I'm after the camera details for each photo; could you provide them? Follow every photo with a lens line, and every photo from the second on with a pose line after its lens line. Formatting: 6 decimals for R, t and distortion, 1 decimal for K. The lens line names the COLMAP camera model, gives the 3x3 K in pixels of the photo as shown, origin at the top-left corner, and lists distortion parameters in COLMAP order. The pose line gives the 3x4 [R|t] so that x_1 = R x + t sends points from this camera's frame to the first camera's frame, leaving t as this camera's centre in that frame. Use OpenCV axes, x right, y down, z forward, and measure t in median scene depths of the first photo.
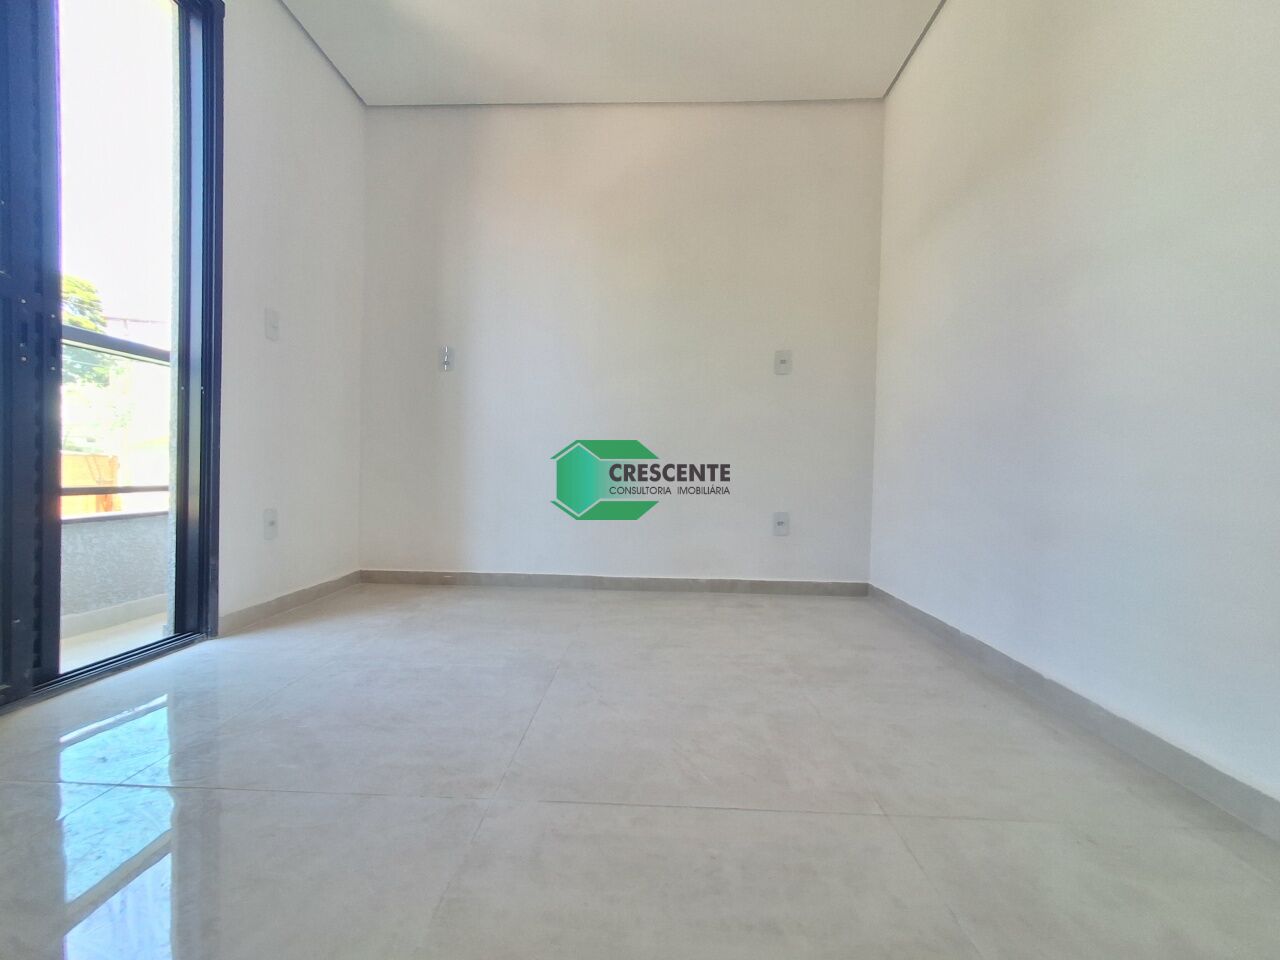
lens RADIAL K [[587.8, 0, 640.0], [0, 587.8, 480.0], [0, 0, 1]] dist [0.000052, 0.000047]
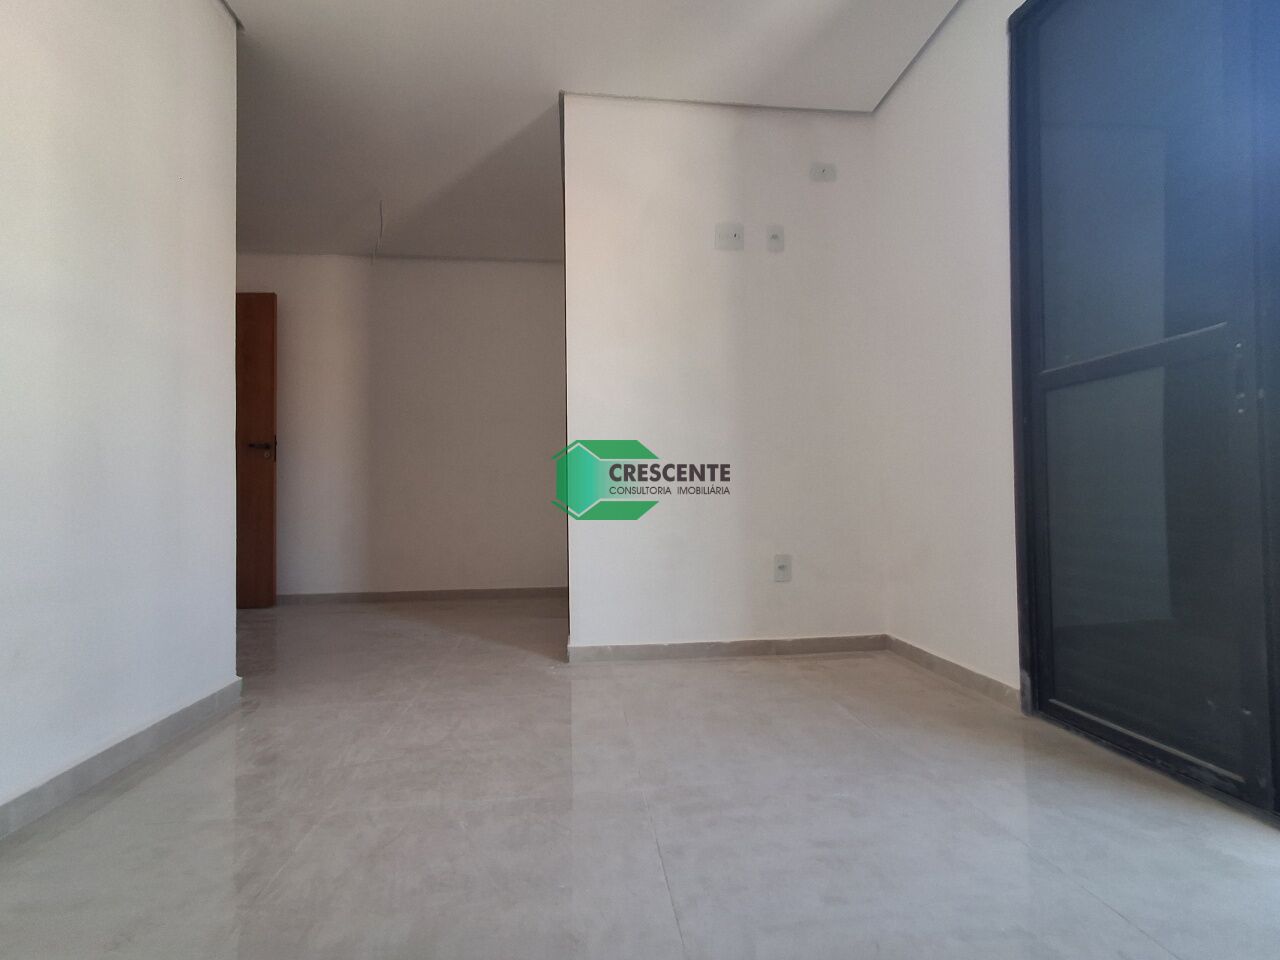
lens RADIAL K [[587.8, 0, 640.0], [0, 587.8, 480.0], [0, 0, 1]] dist [0.000052, 0.000047]
pose [[-0.989027, -0.006391, -0.147598, -0.044979], [-0.004967, 0.999938, -0.010010, -0.110385], [0.147653, -0.009167, -0.988997, 2.085762]]
